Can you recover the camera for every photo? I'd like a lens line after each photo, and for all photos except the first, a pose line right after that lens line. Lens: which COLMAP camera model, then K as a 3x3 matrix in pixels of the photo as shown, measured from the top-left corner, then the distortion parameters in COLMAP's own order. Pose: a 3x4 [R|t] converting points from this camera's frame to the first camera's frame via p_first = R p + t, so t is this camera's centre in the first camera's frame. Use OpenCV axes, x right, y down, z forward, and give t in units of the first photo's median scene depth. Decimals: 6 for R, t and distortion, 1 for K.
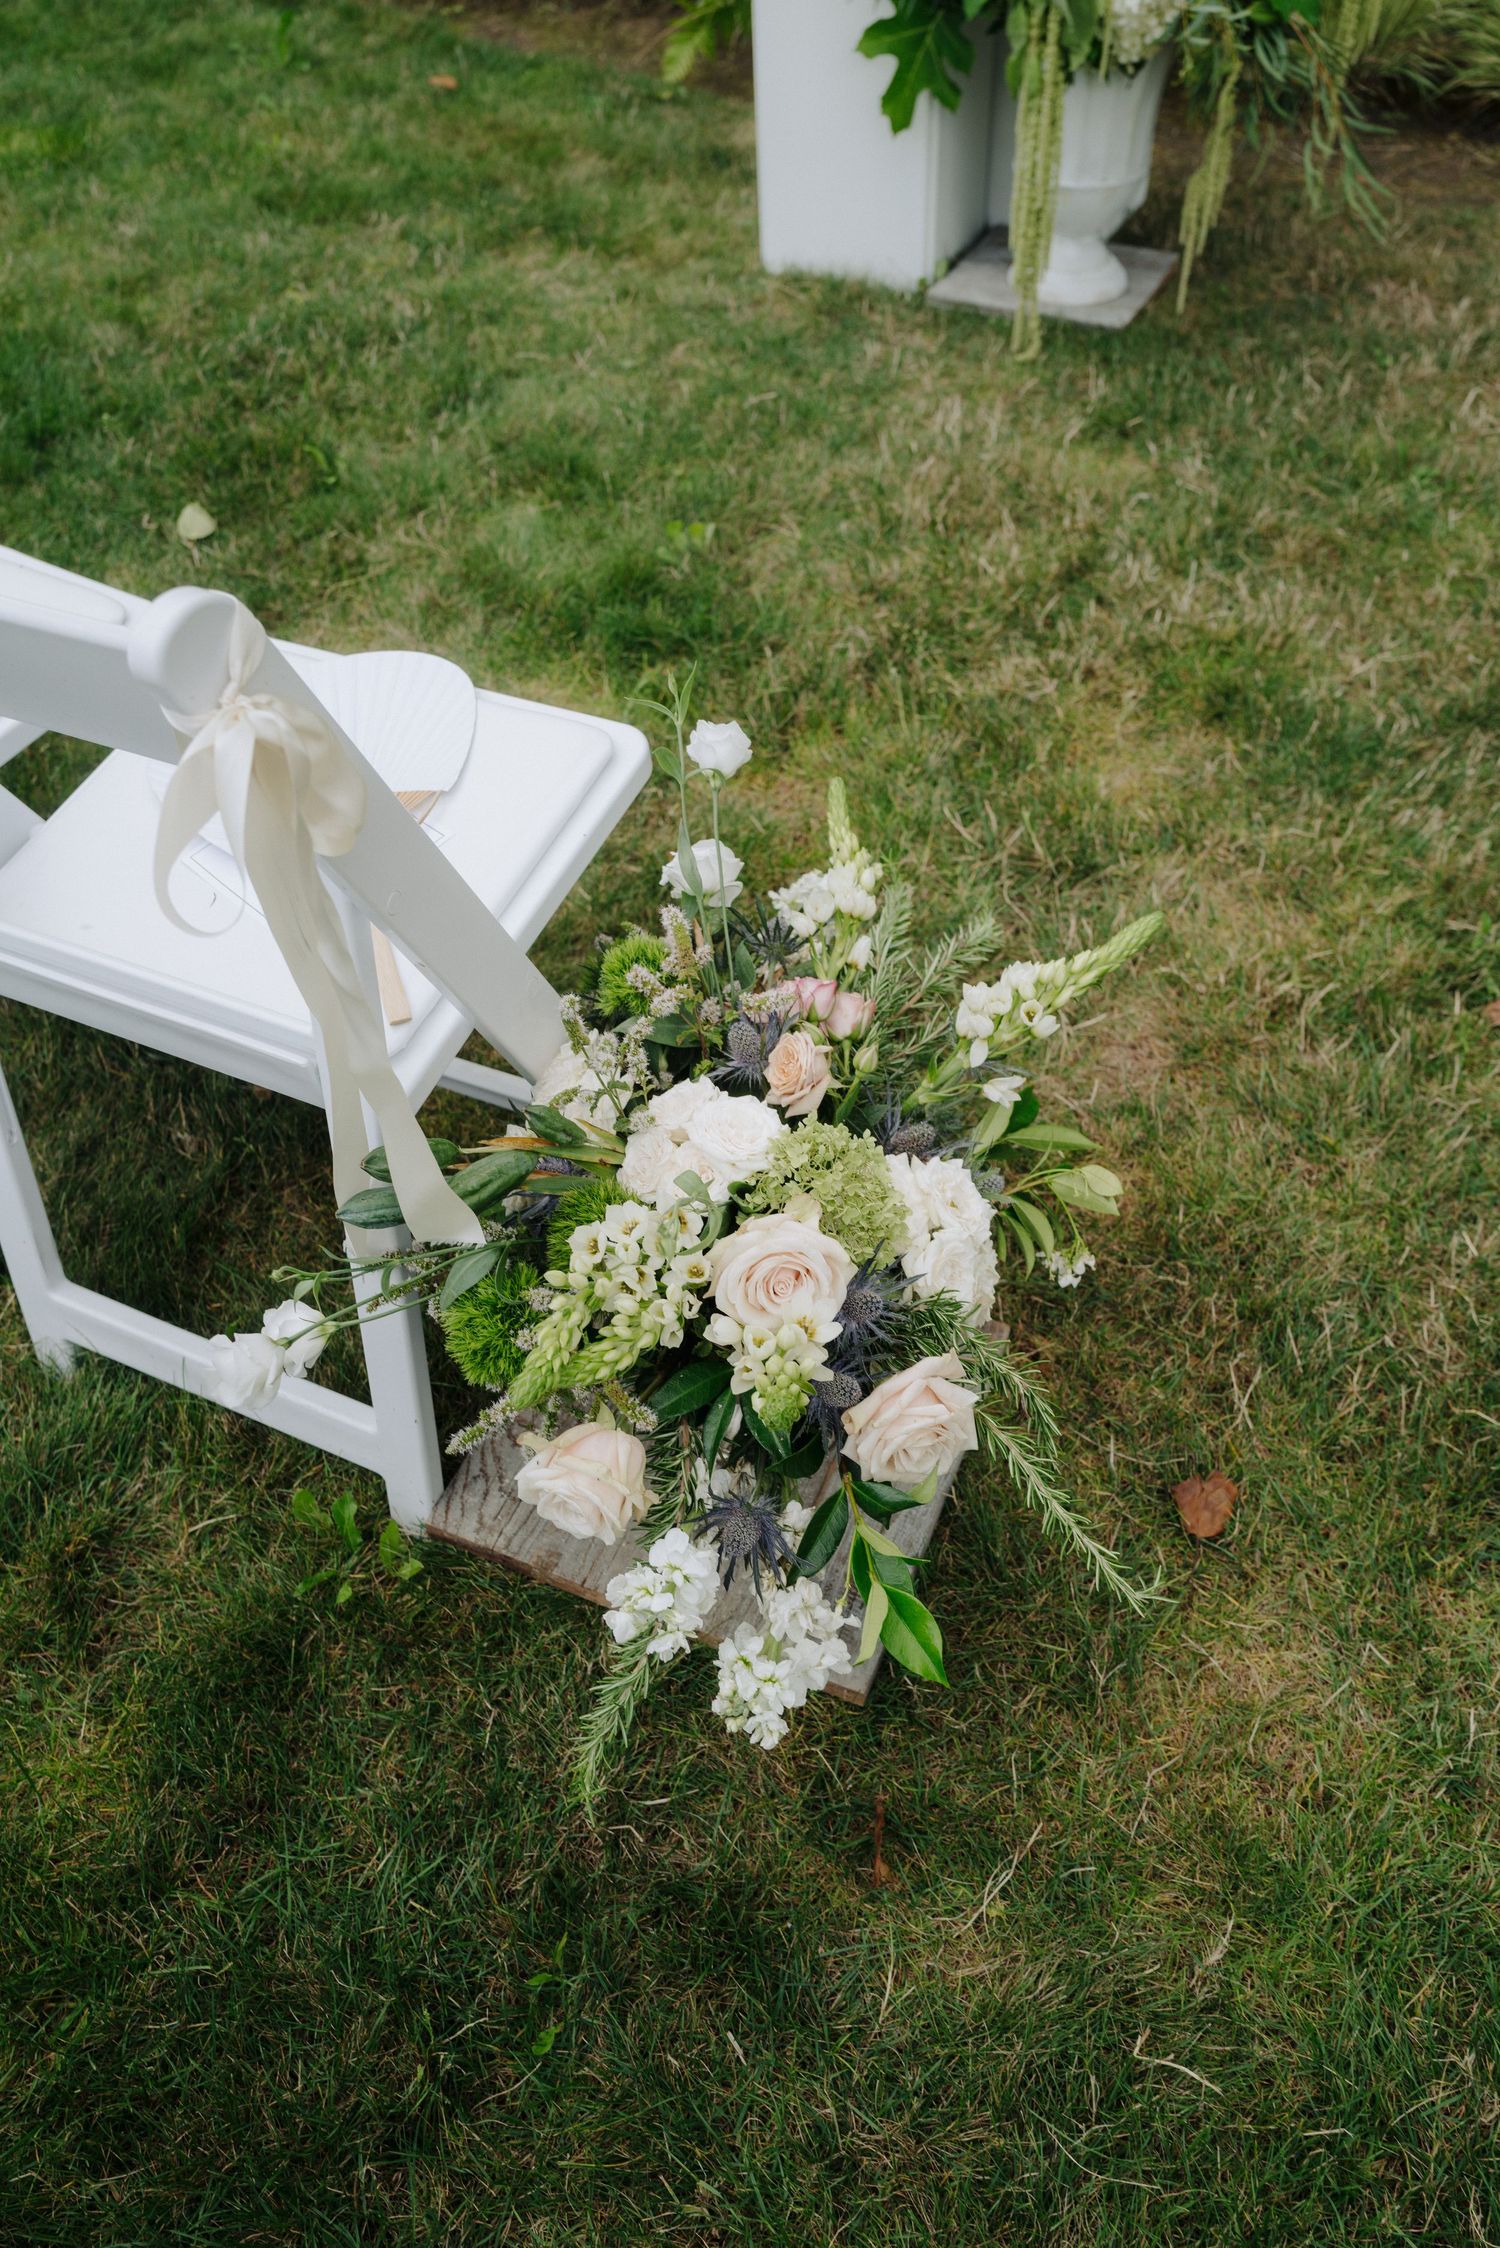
lens RADIAL K [[1728.7, 0, 747.1], [0, 1728.7, 1131.5], [0, 0, 1]] dist [-0.038212, 0.066995]
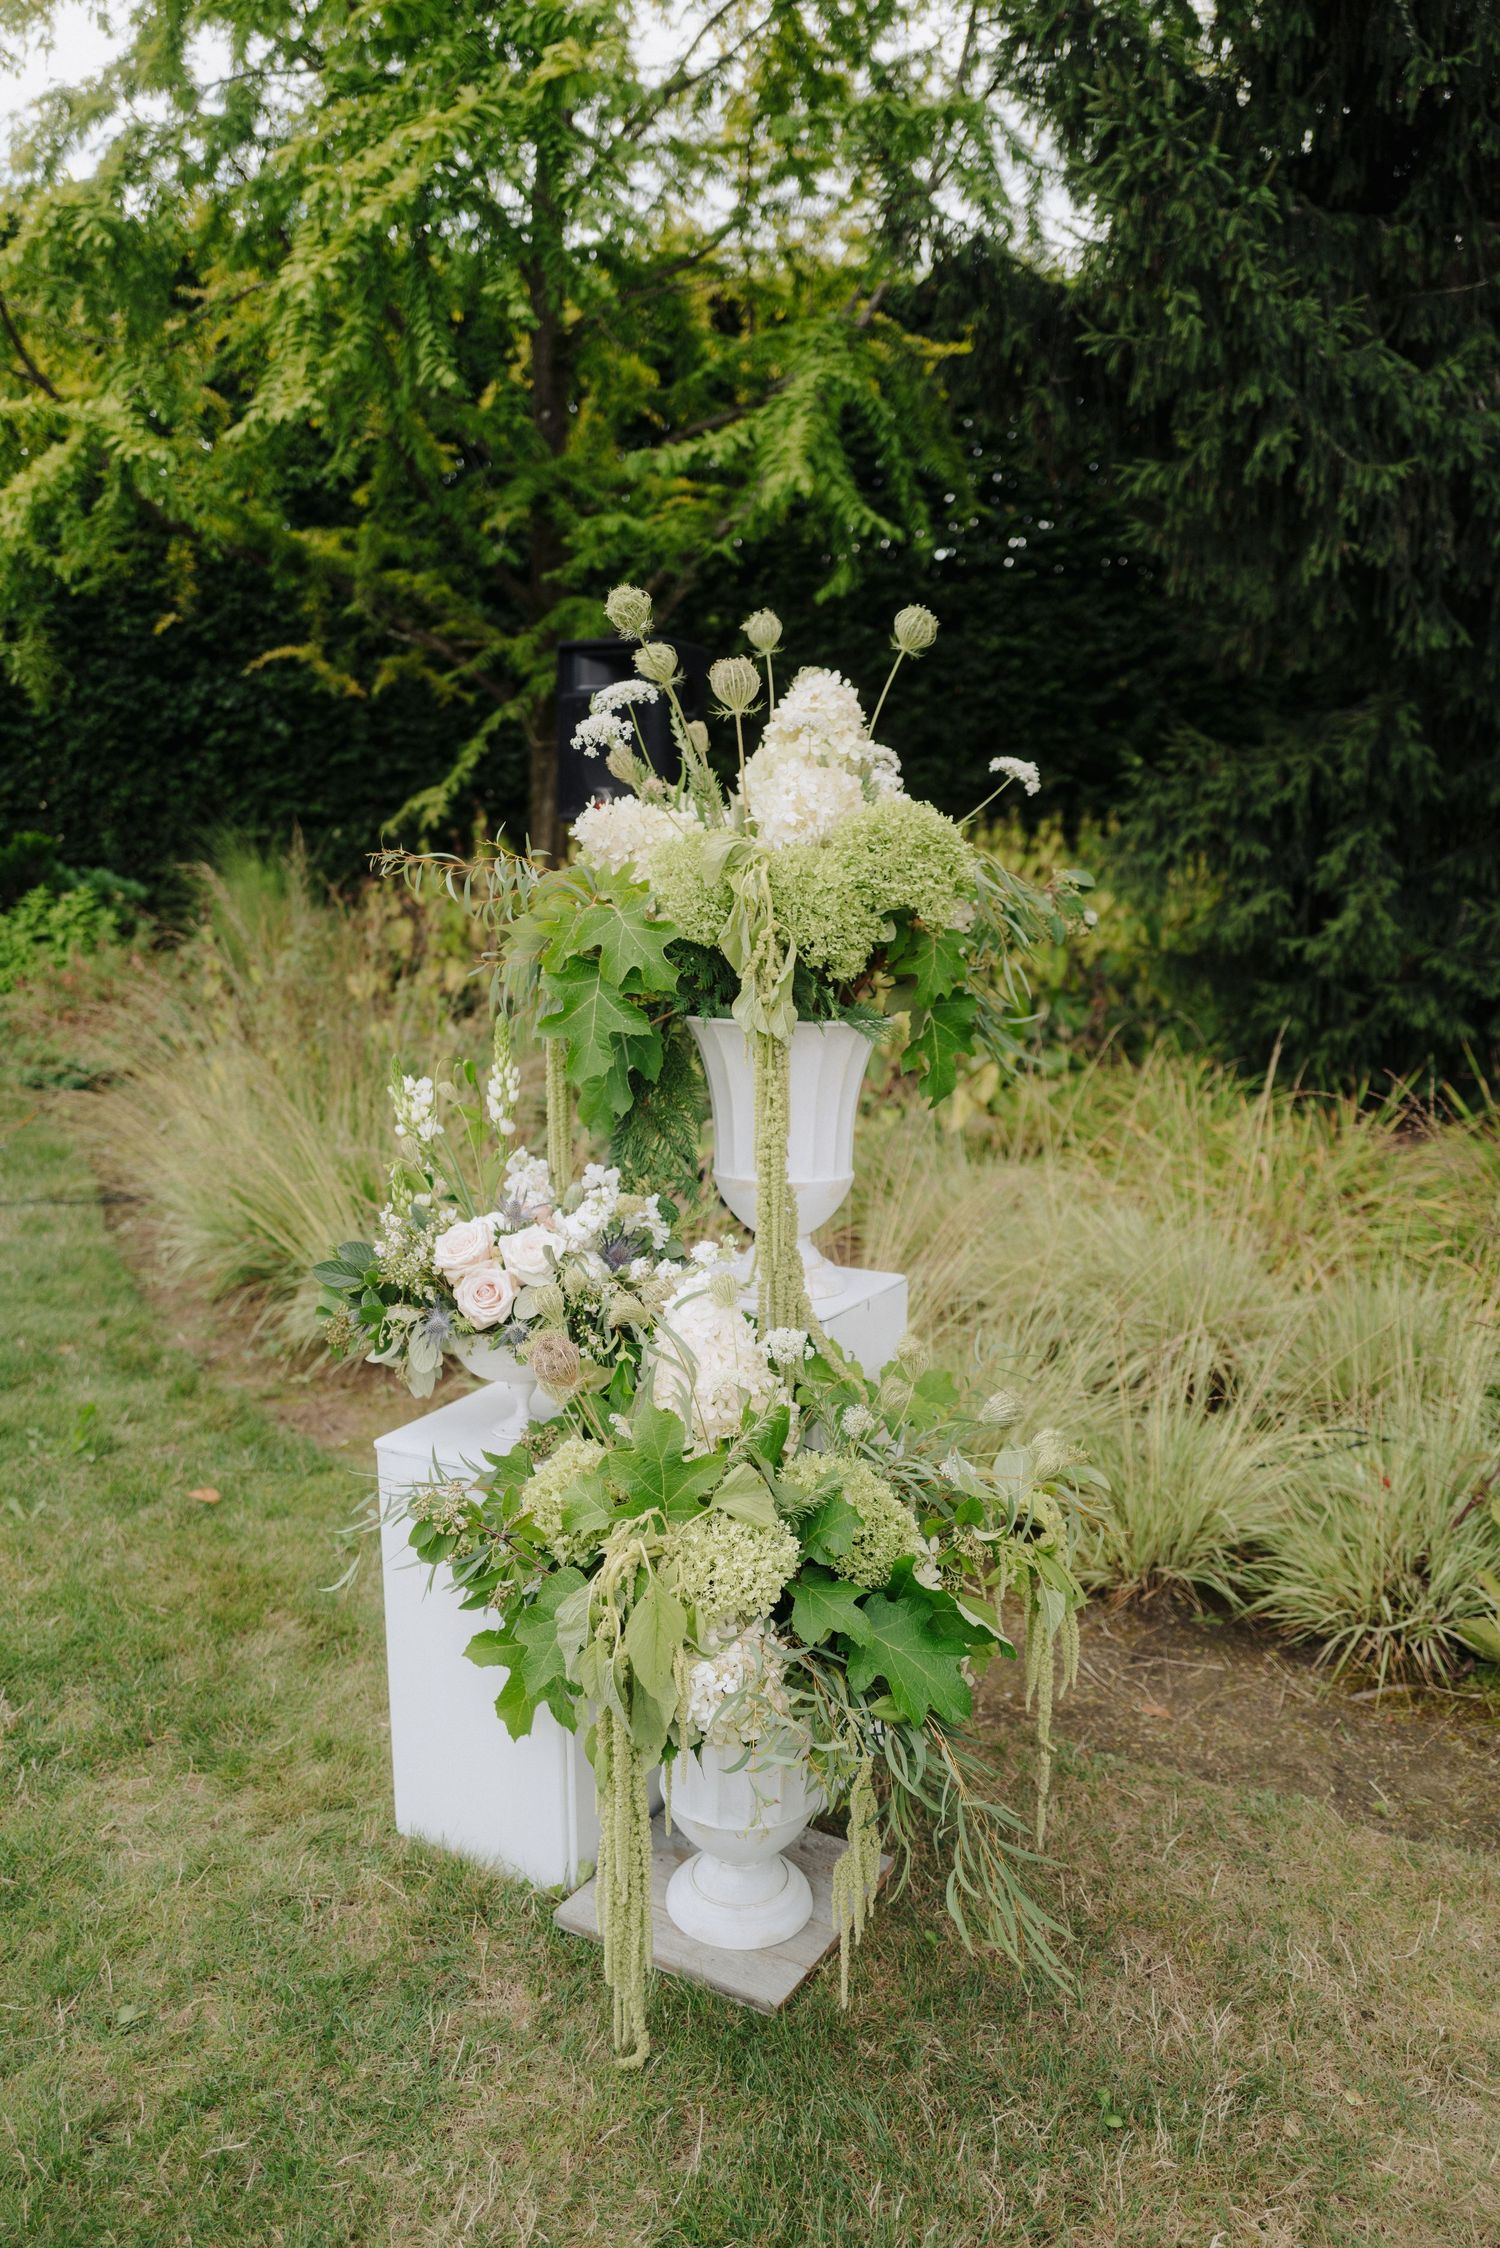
lens RADIAL K [[1728.7, 0, 747.1], [0, 1728.7, 1131.5], [0, 0, 1]] dist [-0.038212, 0.066995]
pose [[0.997187, 0.047980, -0.057581, 0.240663], [-0.072292, 0.818522, -0.569909, -0.369394], [0.019787, 0.572469, 0.819688, 0.164044]]
